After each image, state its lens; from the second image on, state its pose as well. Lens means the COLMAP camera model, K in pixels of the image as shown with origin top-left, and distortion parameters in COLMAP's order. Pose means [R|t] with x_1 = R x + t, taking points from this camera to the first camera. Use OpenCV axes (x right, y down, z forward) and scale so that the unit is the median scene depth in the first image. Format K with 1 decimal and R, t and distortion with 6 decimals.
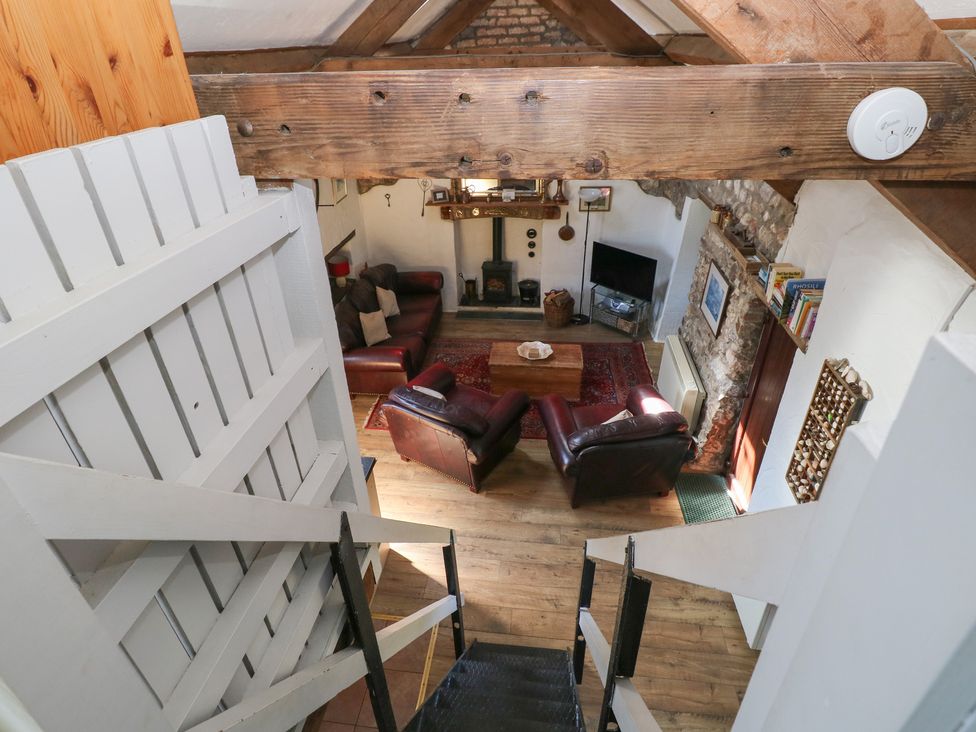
lens RADIAL K [[526.9, 0, 485.2], [0, 526.9, 359.6], [0, 0, 1]] dist [0.001245, -0.012448]
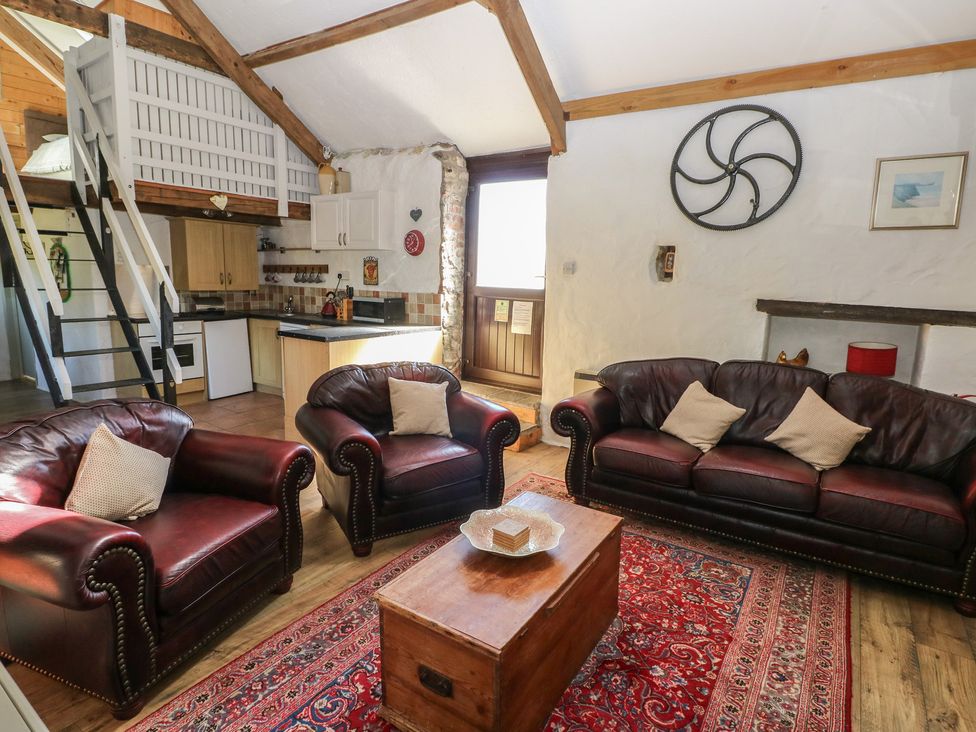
lens RADIAL K [[526.9, 0, 483.0], [0, 526.9, 357.8], [0, 0, 1]] dist [0.001245, -0.012448]
pose [[-0.452075, 0.155653, -0.878294, 0.315426], [-0.473368, 0.792694, 0.384135, -0.186762], [0.756010, 0.589414, -0.284675, 0.822056]]
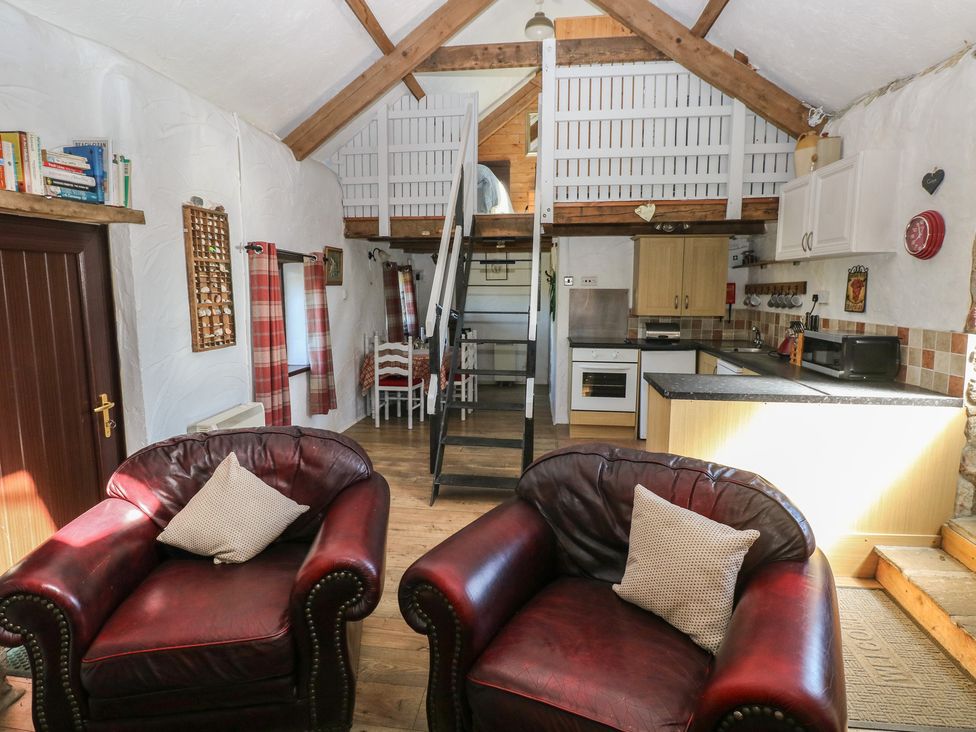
lens RADIAL K [[526.9, 0, 488.0], [0, 526.9, 353.8], [0, 0, 1]] dist [0.001245, -0.012448]
pose [[-0.999497, 0.029254, -0.012280, 0.018102], [0.015326, 0.784081, 0.620469, -0.162474], [0.027779, 0.619968, -0.784135, 0.794837]]
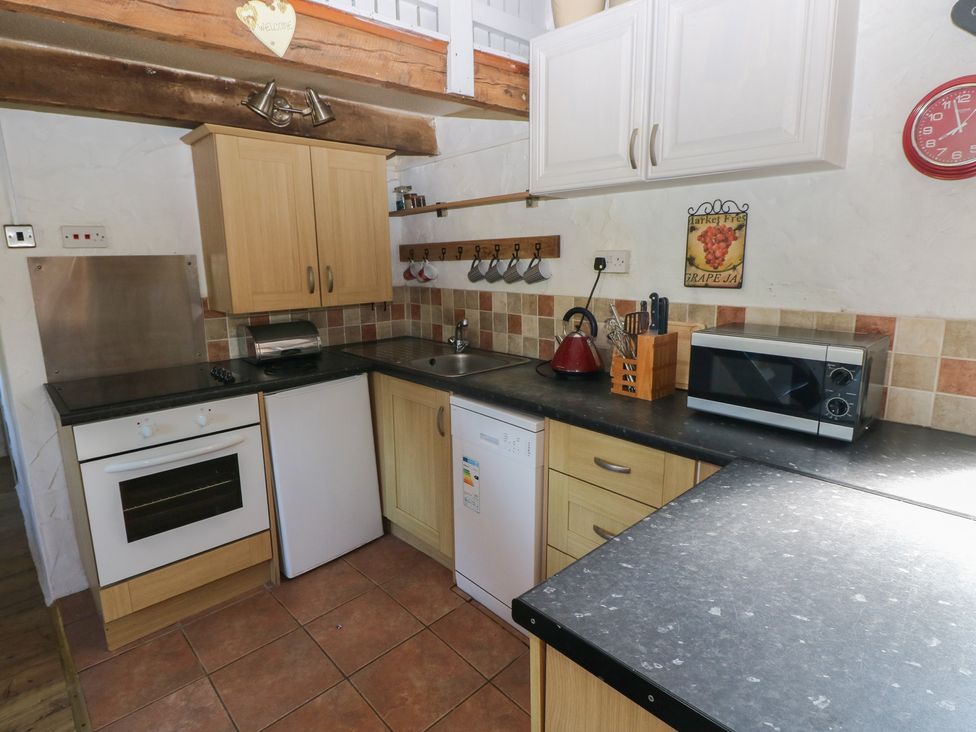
lens RADIAL K [[526.9, 0, 480.6], [0, 526.9, 355.7], [0, 0, 1]] dist [0.001245, -0.012448]
pose [[-0.636964, 0.182919, -0.748878, -0.047345], [-0.371388, 0.778461, 0.506032, 0.048382], [0.675535, 0.600449, -0.427918, 0.456789]]
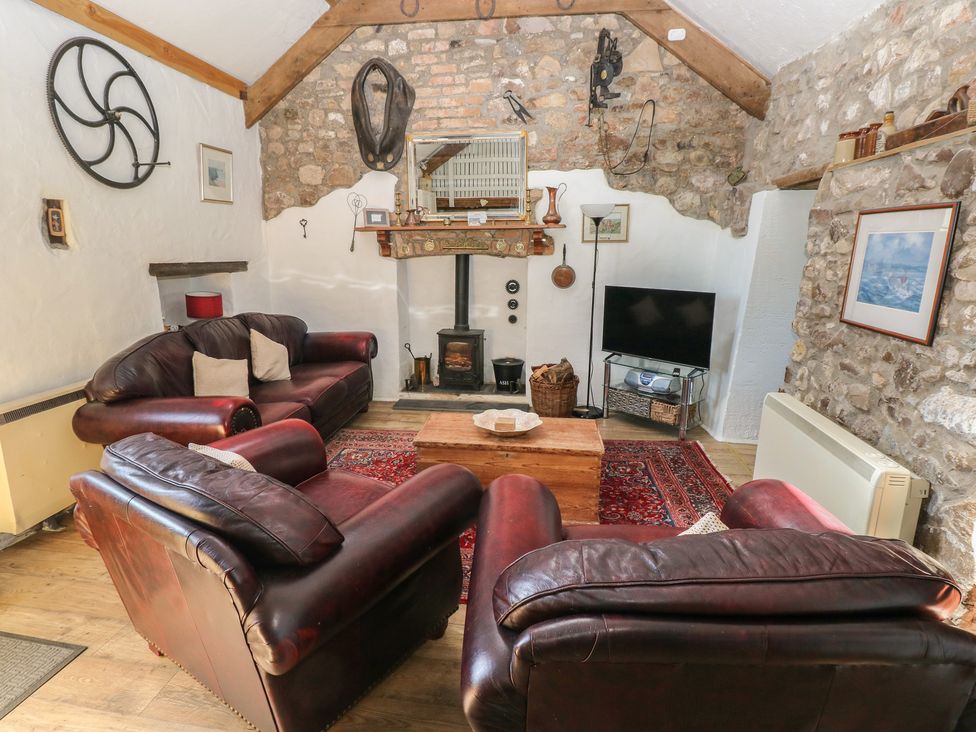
lens RADIAL K [[526.9, 0, 482.6], [0, 526.9, 357.0], [0, 0, 1]] dist [0.001245, -0.012448]
pose [[0.999555, 0.029706, -0.002860, 0.056244], [-0.028987, 0.943640, -0.329702, 0.076348], [-0.007095, 0.329638, 0.944081, 0.401978]]
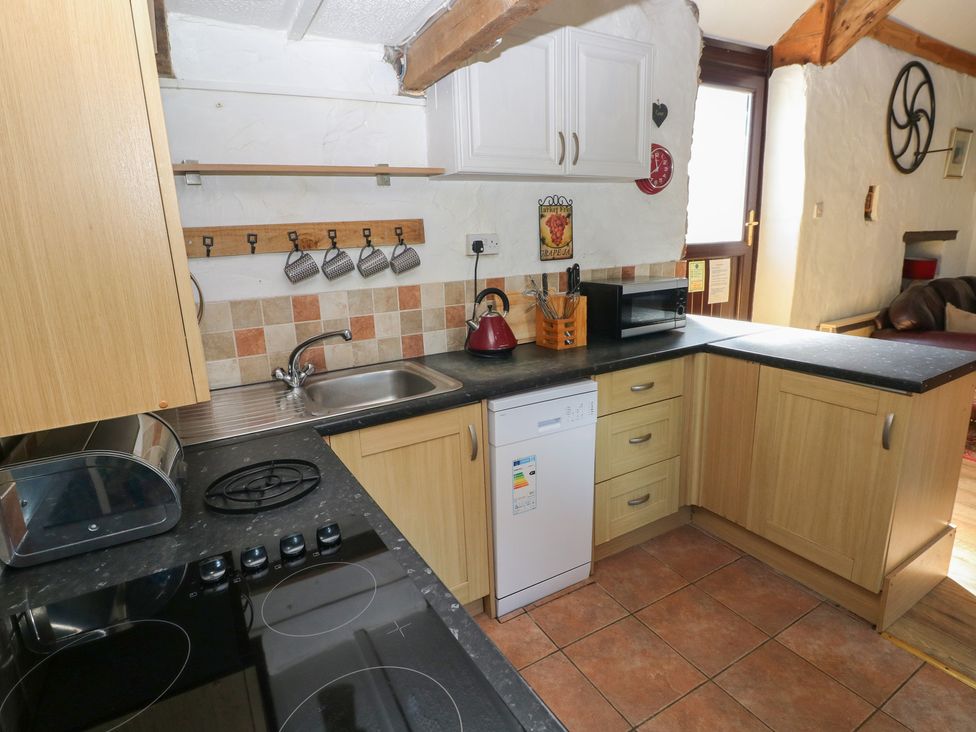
lens RADIAL K [[508.6, 0, 494.8], [0, 508.6, 353.2], [0, 0, 1]] dist [-0.009781, -0.004146]
pose [[0.611585, 0.180081, -0.770412, -0.070844], [-0.388855, 0.916442, -0.094475, 0.220888], [0.689025, 0.357358, 0.630508, 0.175085]]
